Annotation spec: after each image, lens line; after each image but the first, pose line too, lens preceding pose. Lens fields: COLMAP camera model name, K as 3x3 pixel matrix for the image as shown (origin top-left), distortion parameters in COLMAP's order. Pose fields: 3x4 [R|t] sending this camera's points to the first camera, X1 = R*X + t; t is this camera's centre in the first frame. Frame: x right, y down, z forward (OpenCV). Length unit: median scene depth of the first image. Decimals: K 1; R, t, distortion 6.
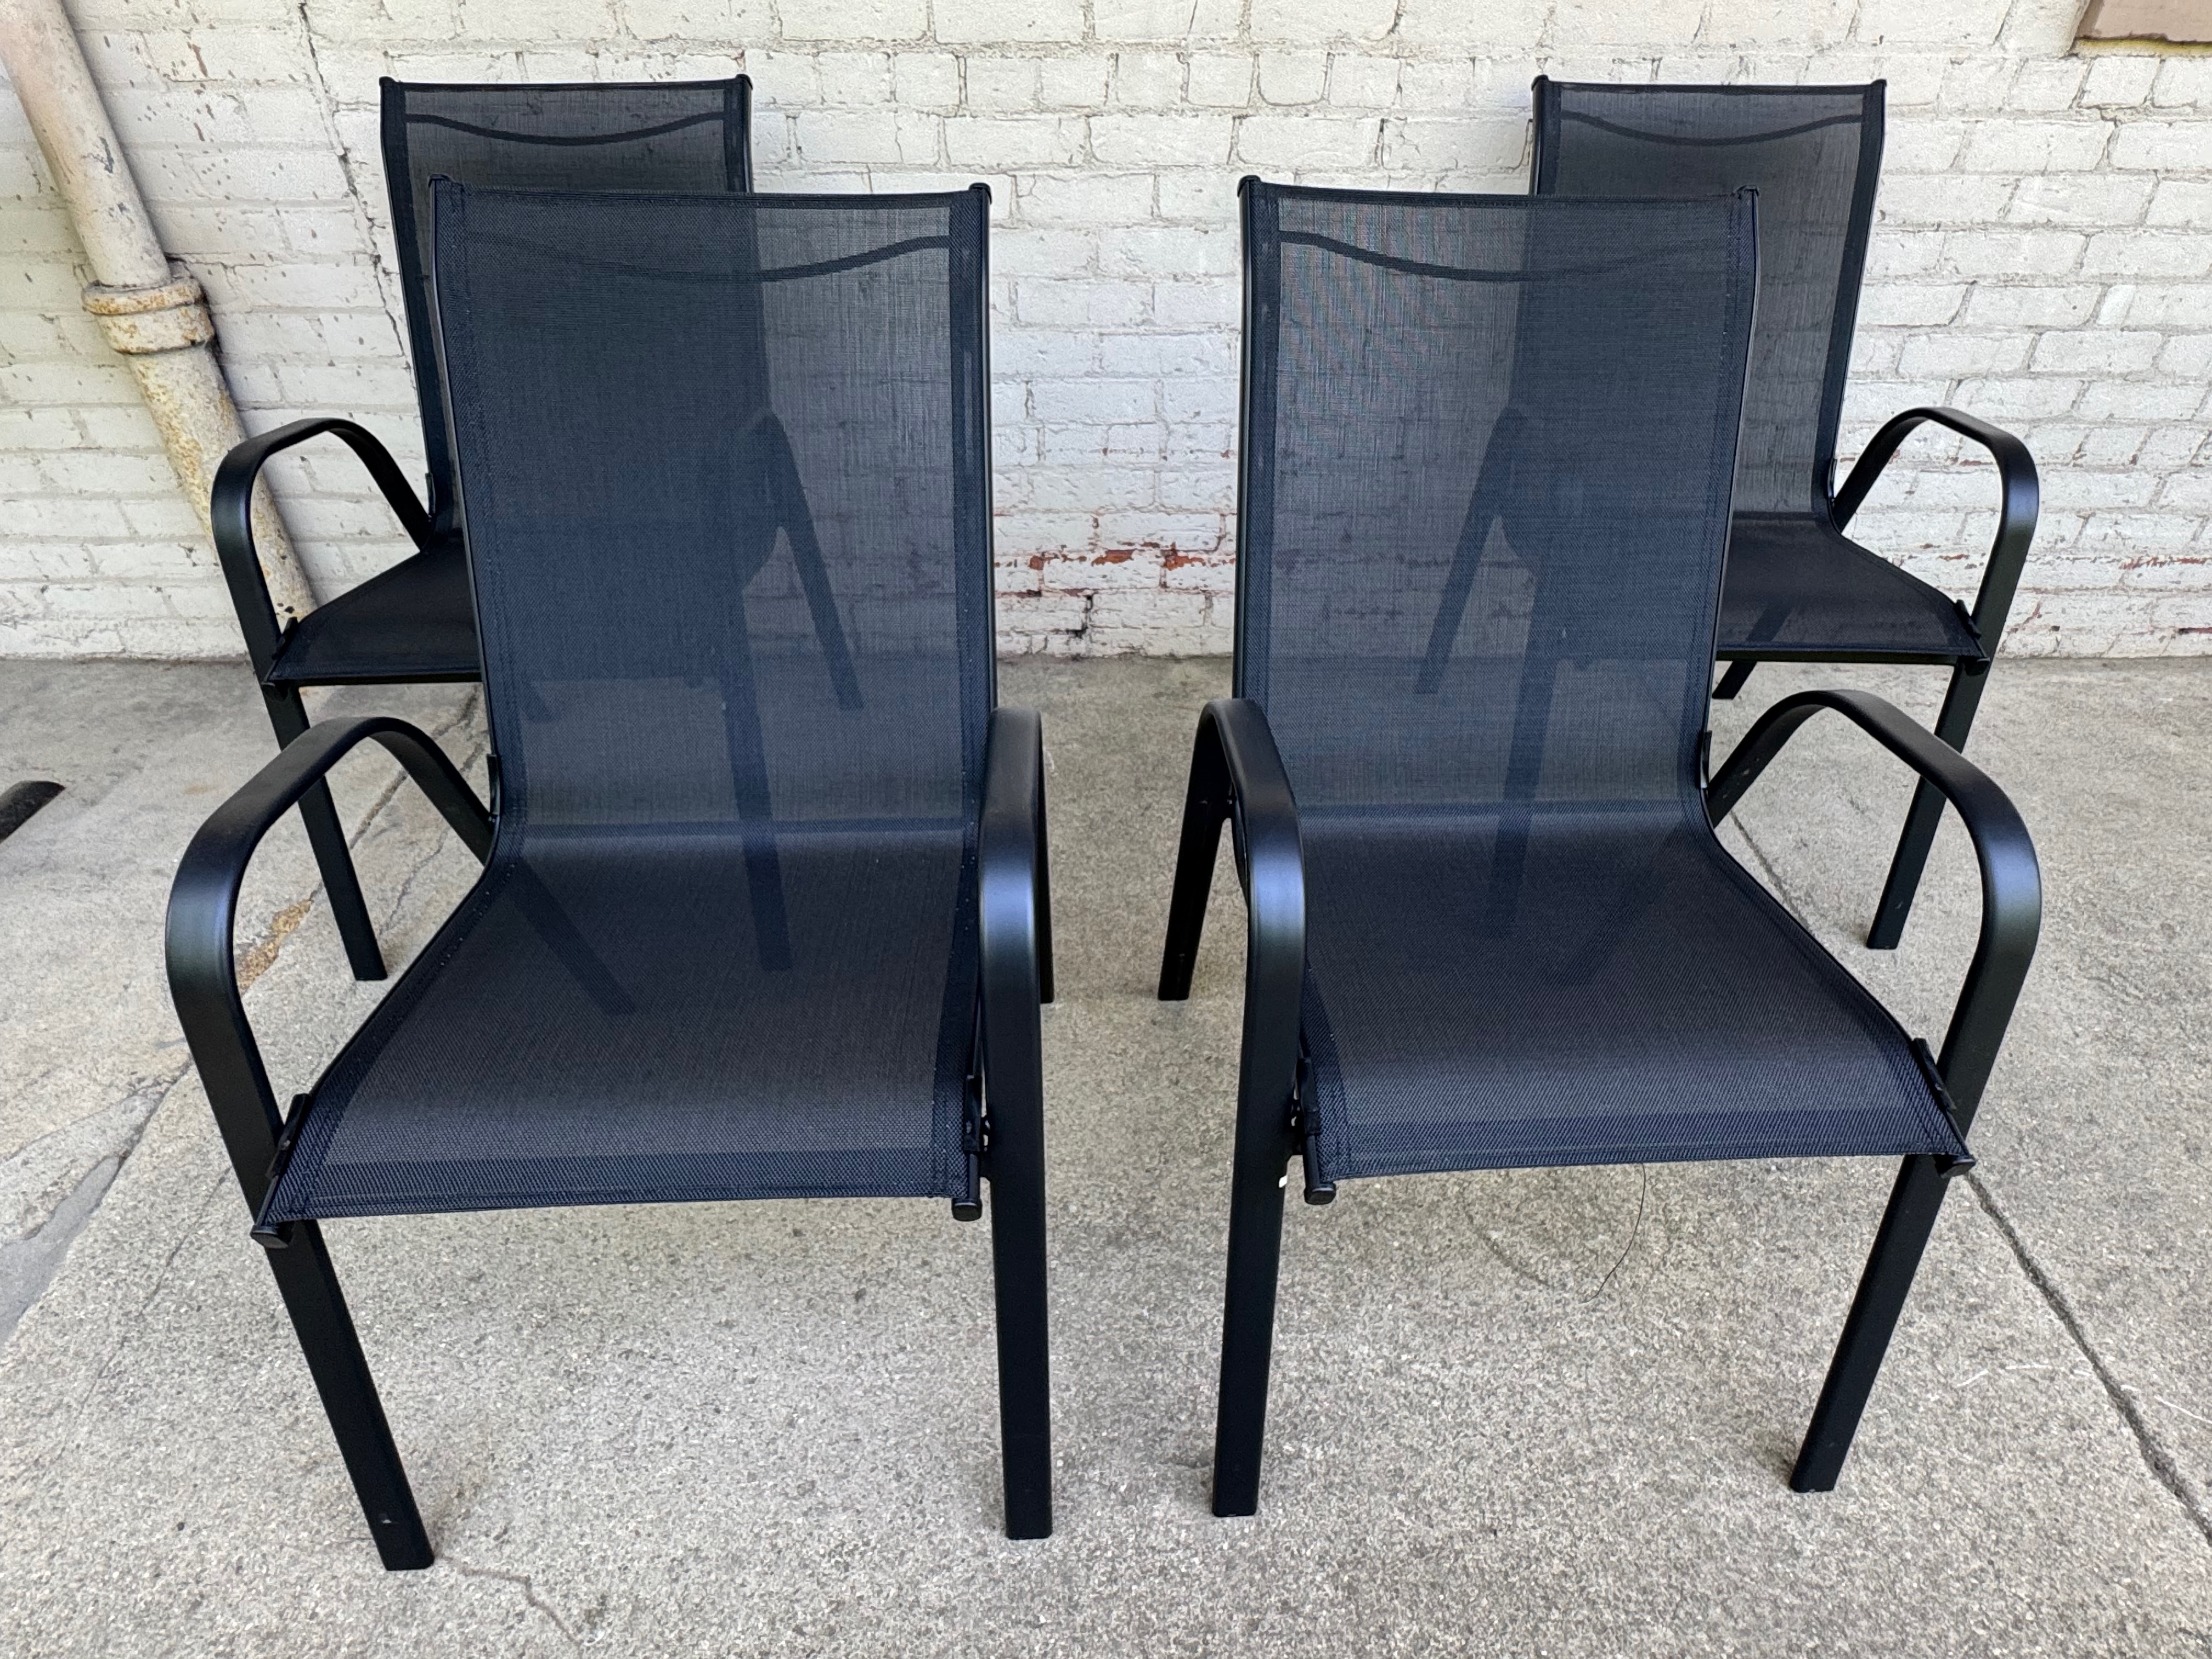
lens RADIAL K [[1276.5, 0, 1125.4], [0, 1276.5, 840.6], [0, 0, 1]] dist [-0.003021, 0.000279]
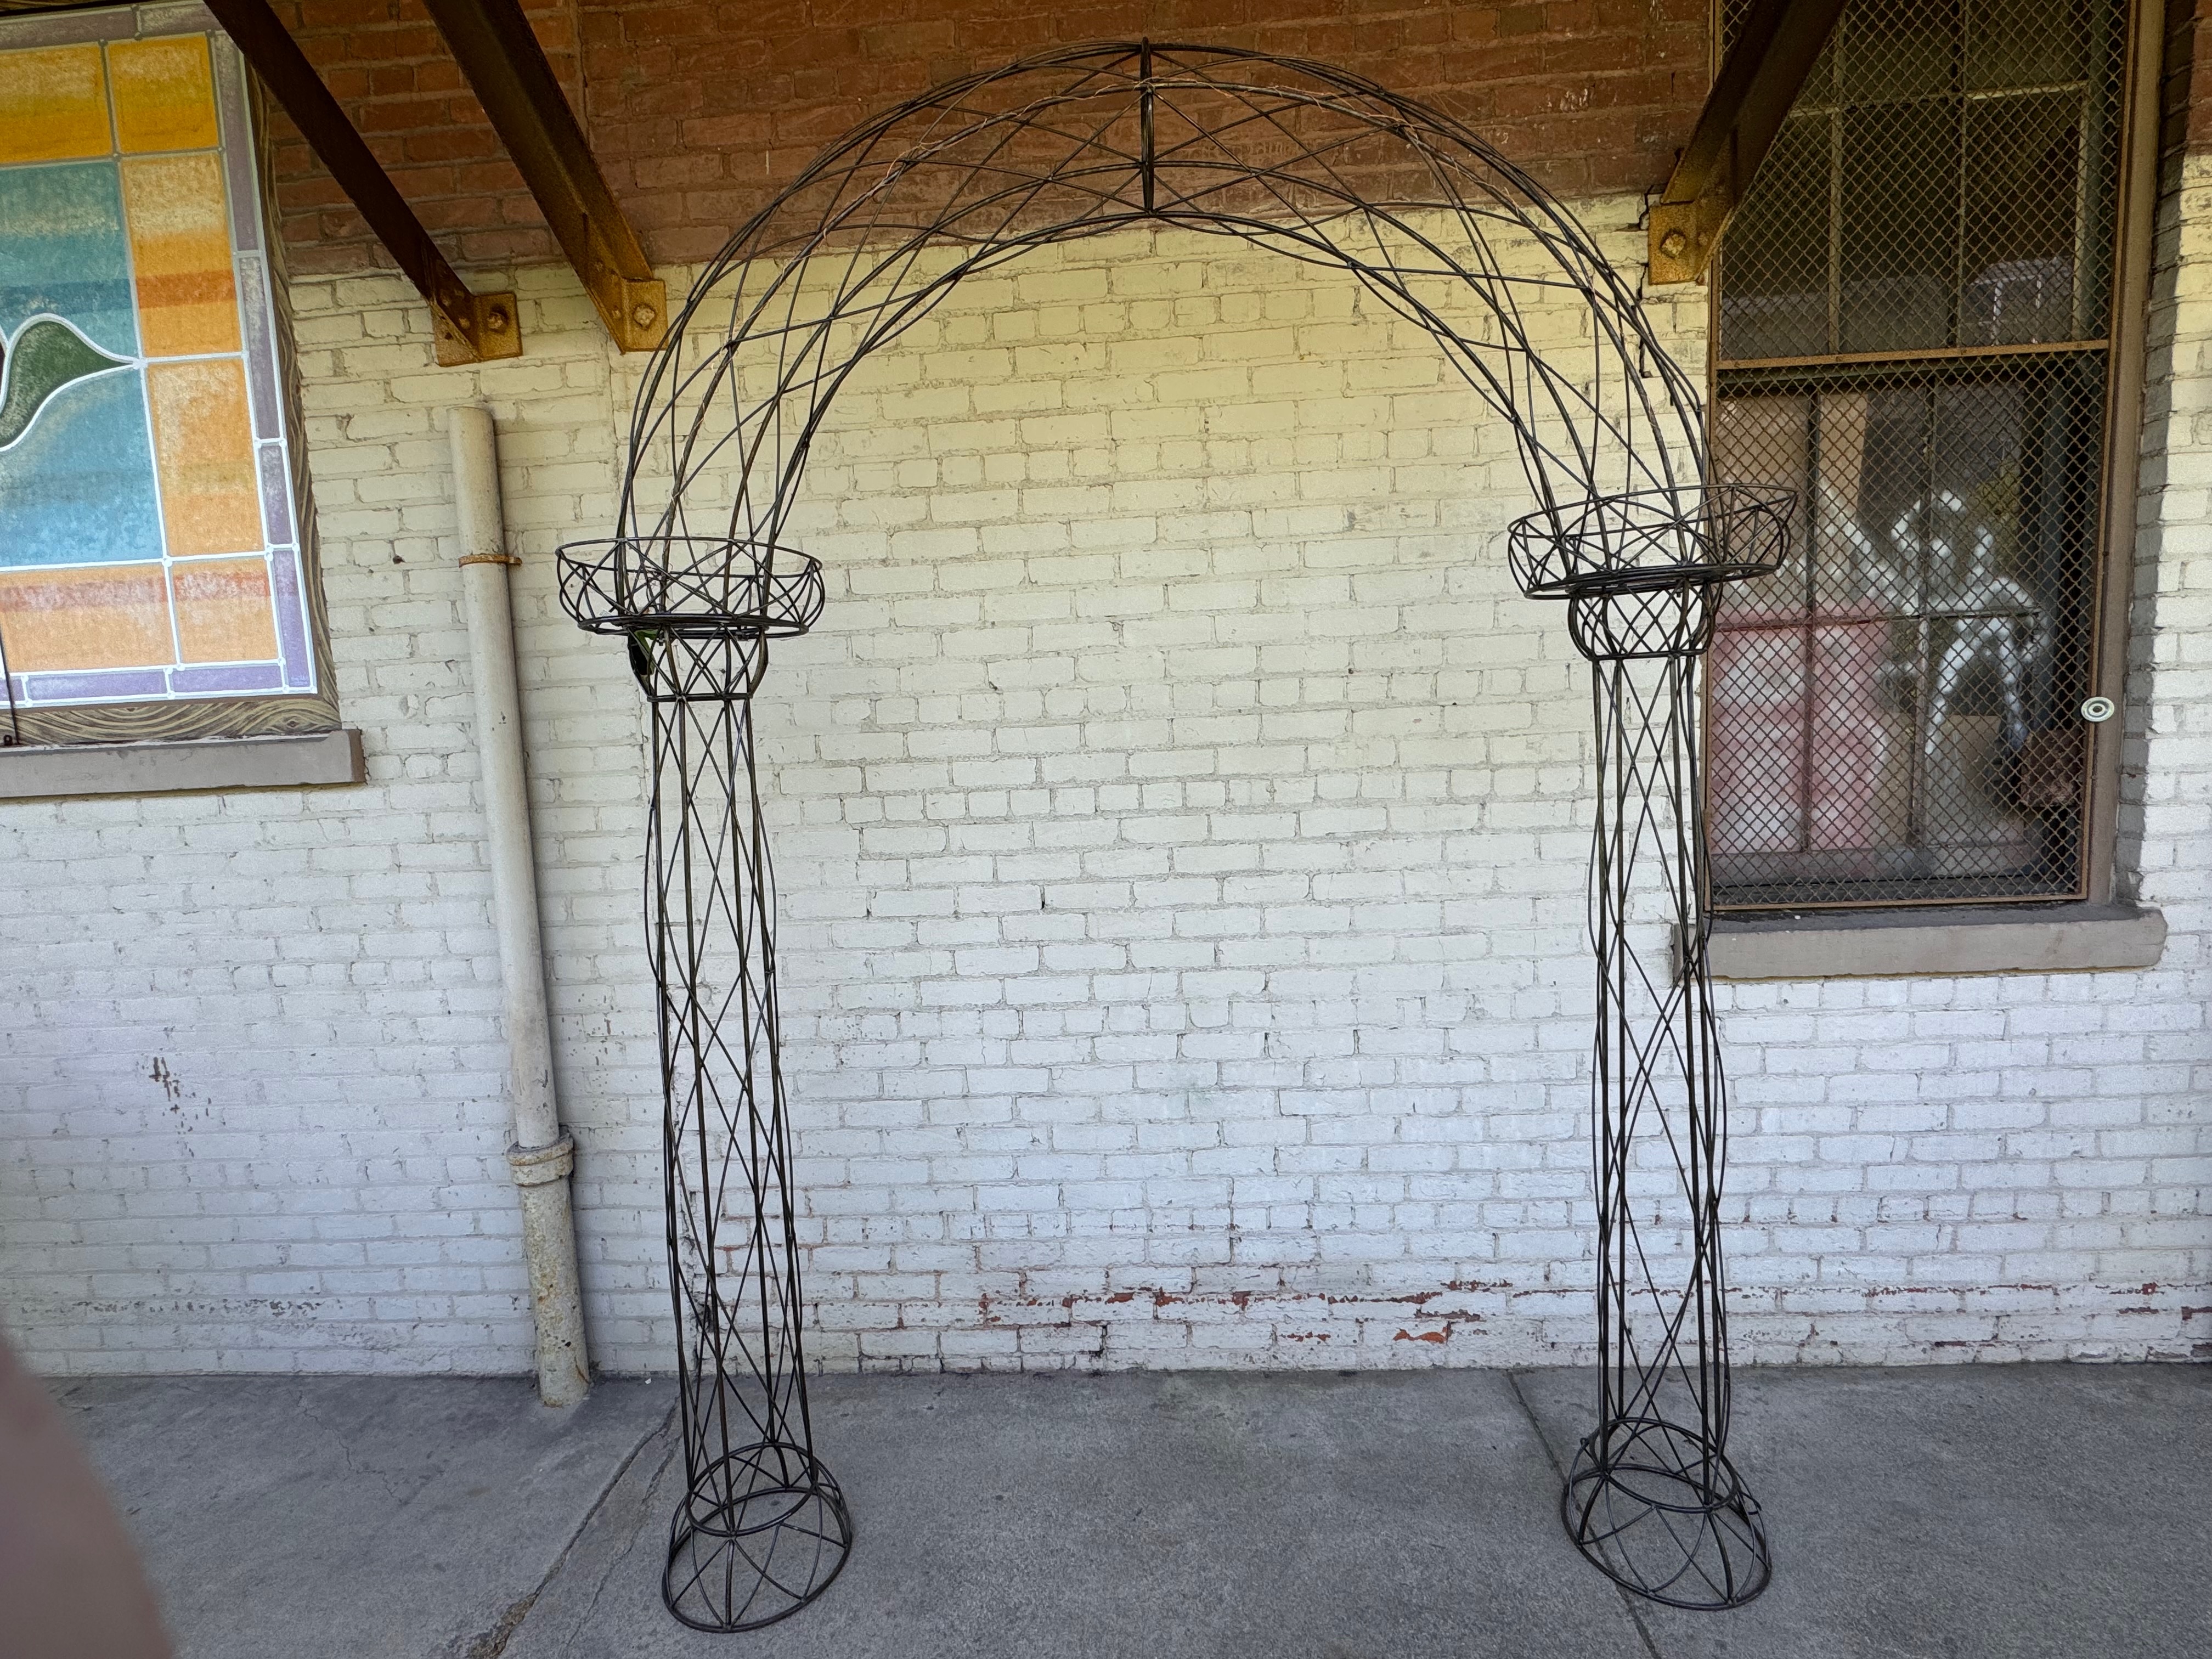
lens RADIAL K [[1035.1, 0, 1099.8], [0, 1035.1, 831.1], [0, 0, 1]] dist [-0.003739, 0.000480]
pose [[0.995624, -0.045968, -0.081366, 0.088513], [-0.002869, 0.855214, -0.518267, -0.068154], [0.093409, 0.516232, 0.851340, -0.276472]]
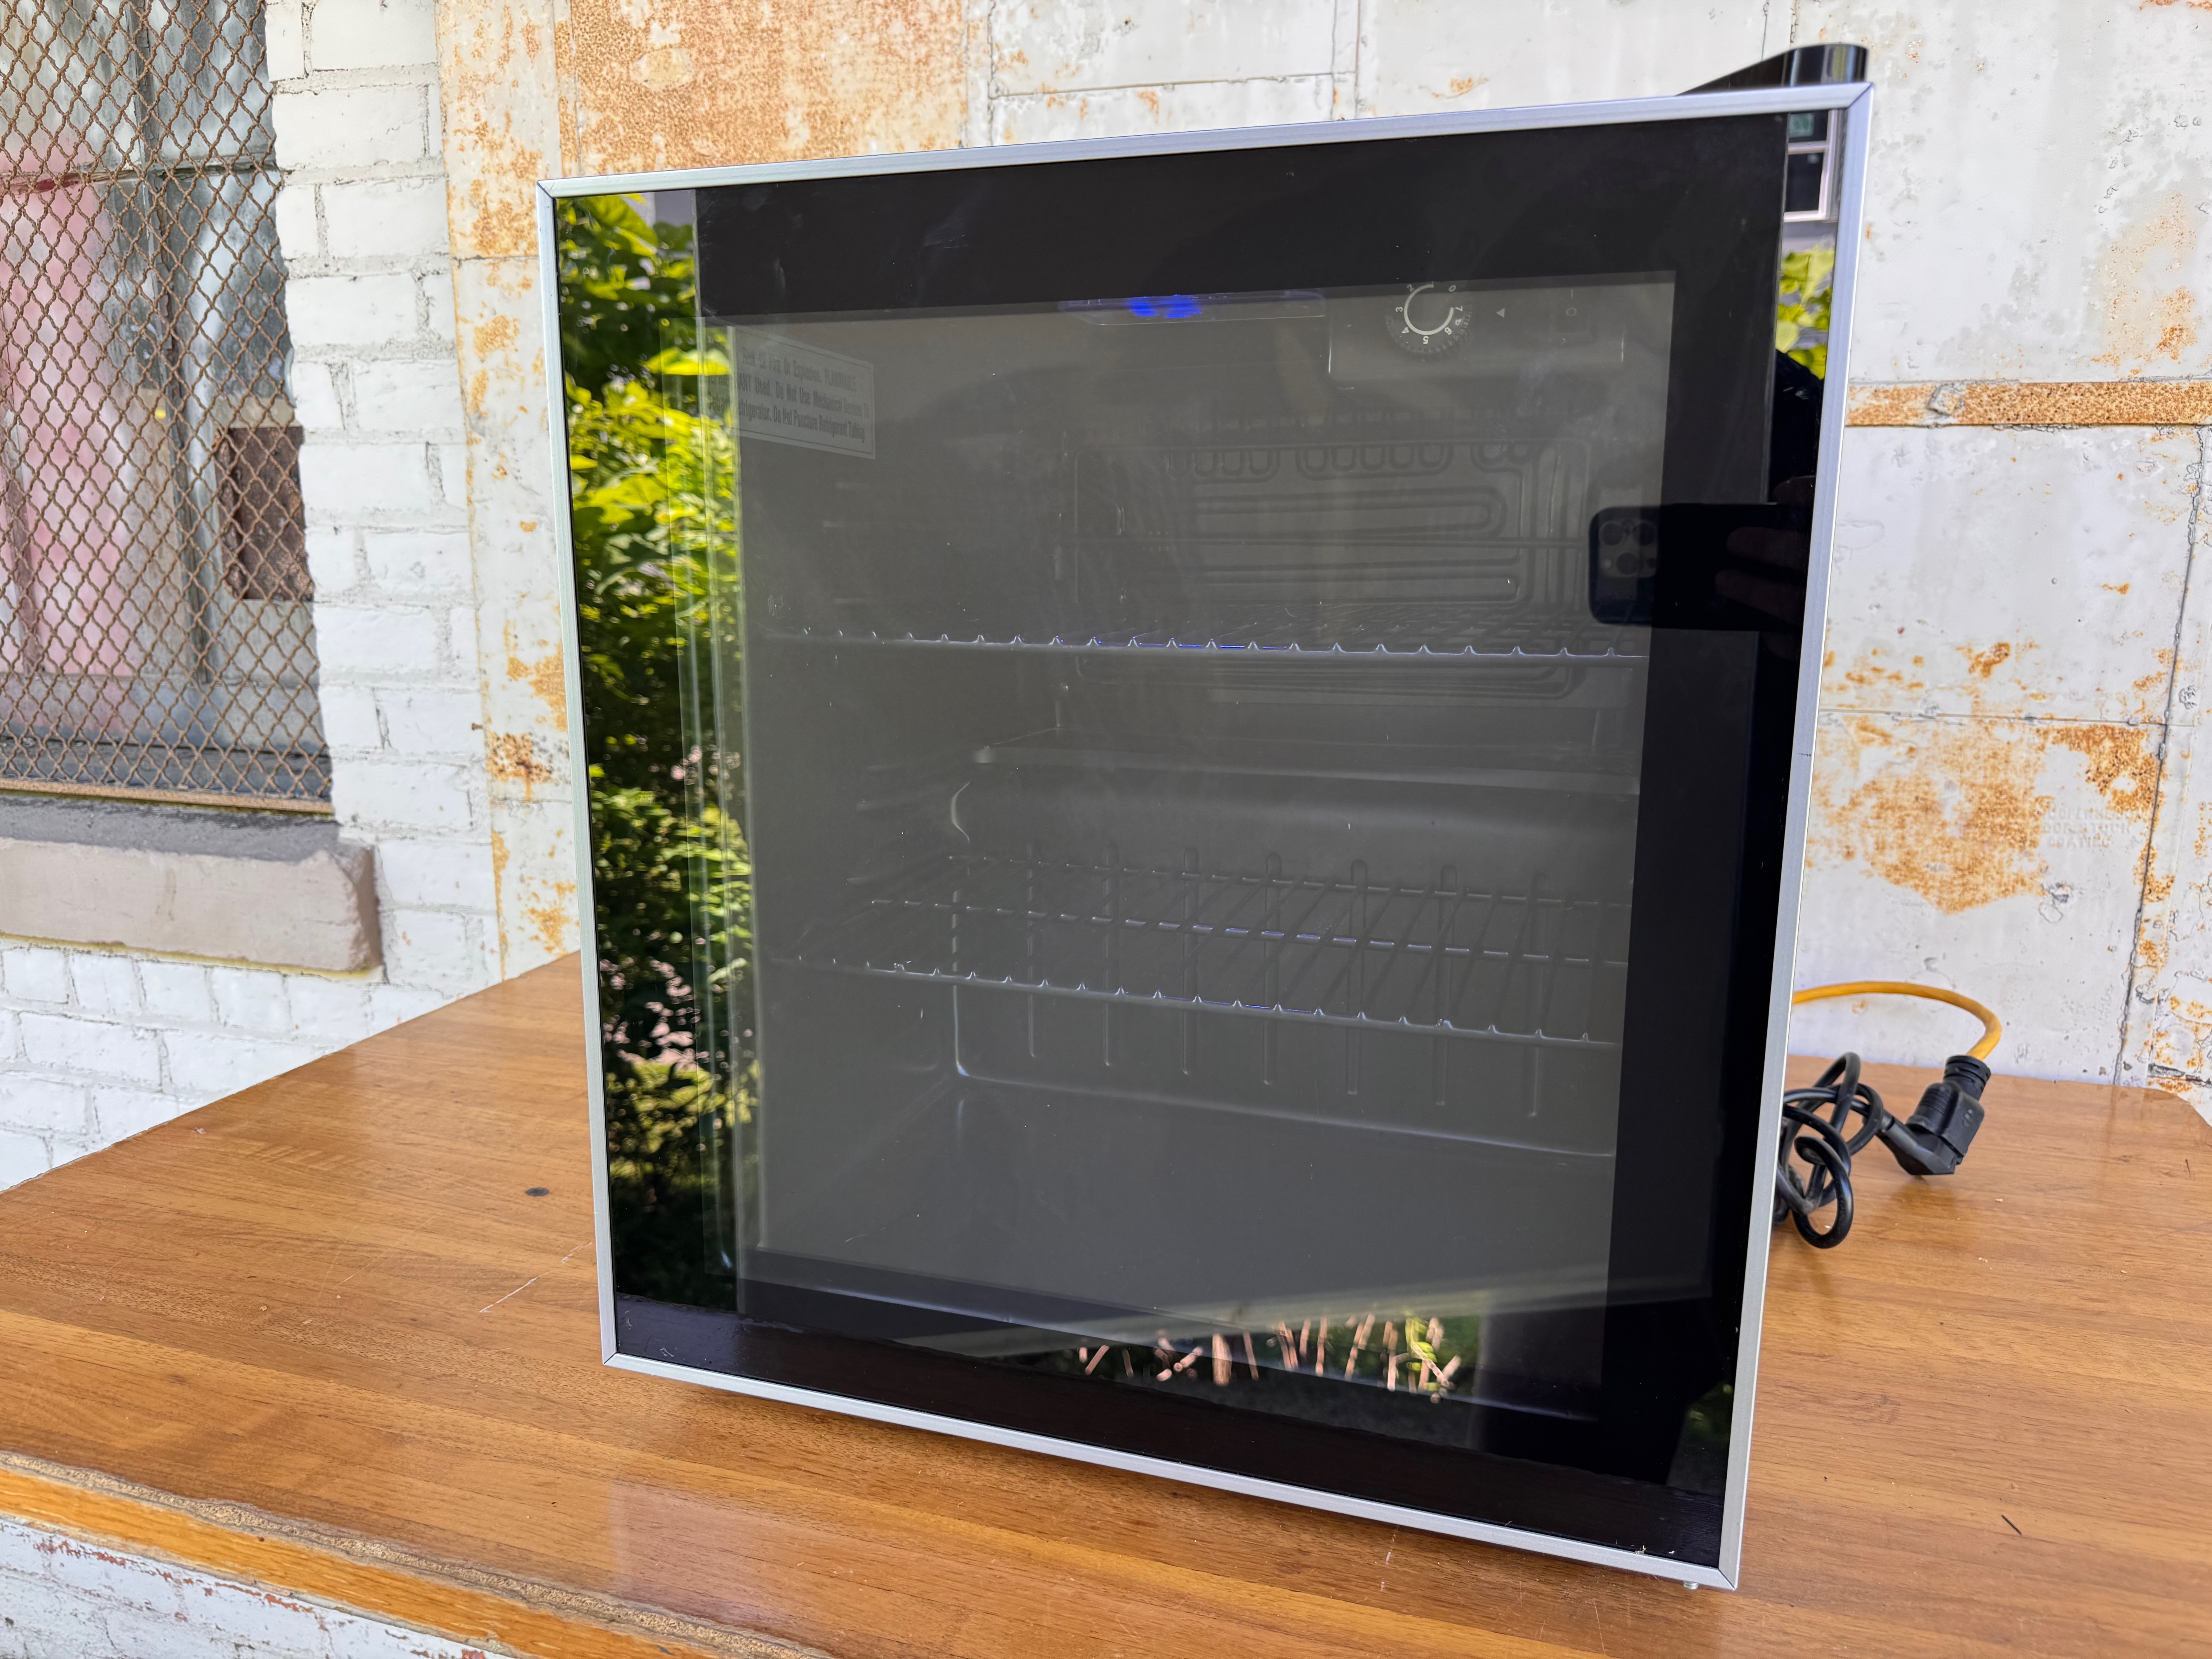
lens RADIAL K [[1580.6, 0, 1095.3], [0, 1580.6, 836.3], [0, 0, 1]] dist [-0.002342, -0.001020]
pose [[0.939107, 0.058521, -0.338605, 1.624558], [-0.202717, 0.890005, -0.408407, -0.332561], [0.277460, 0.452179, 0.847674, 0.256506]]
